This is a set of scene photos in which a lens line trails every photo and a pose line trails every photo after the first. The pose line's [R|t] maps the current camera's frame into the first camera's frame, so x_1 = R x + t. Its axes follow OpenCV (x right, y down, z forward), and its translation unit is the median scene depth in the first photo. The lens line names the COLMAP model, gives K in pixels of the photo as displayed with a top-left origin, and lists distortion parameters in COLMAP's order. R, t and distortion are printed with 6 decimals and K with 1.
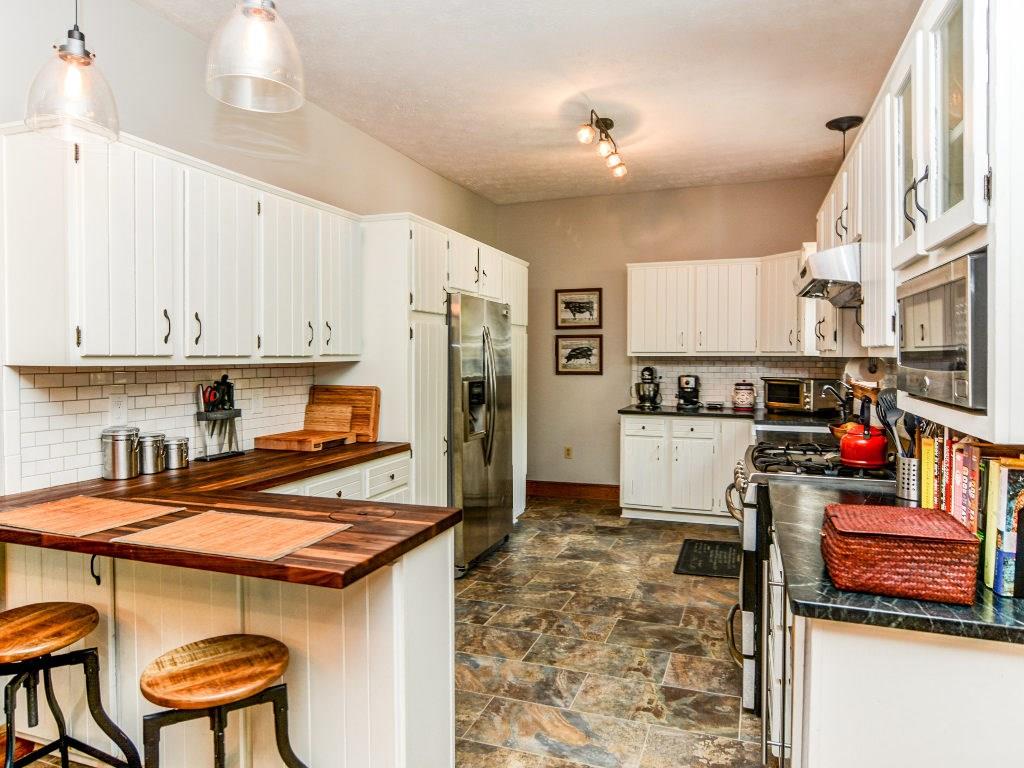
lens RADIAL K [[671.5, 0, 476.9], [0, 671.5, 366.3], [0, 0, 1]] dist [-0.009613, -0.011551]
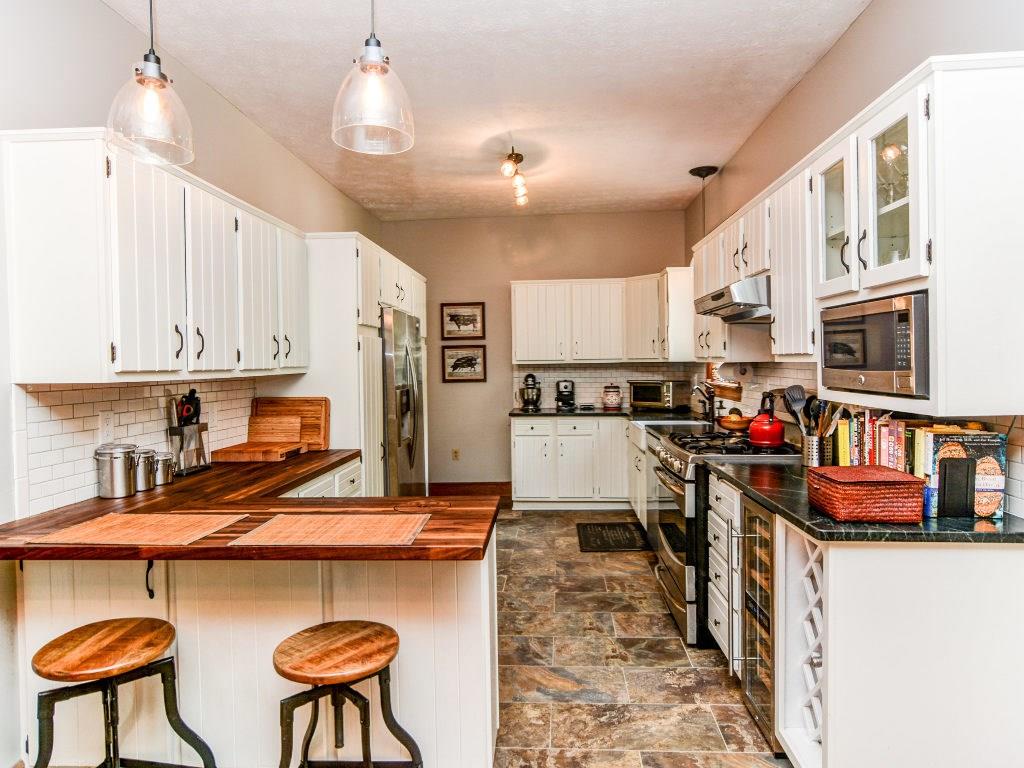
lens RADIAL K [[671.5, 0, 466.9], [0, 671.5, 374.0], [0, 0, 1]] dist [-0.009613, -0.011551]
pose [[0.960958, -0.019141, 0.276032, -0.250025], [0.019748, 0.999805, 0.000580, -0.002012], [-0.275989, 0.004893, 0.961148, -0.069553]]
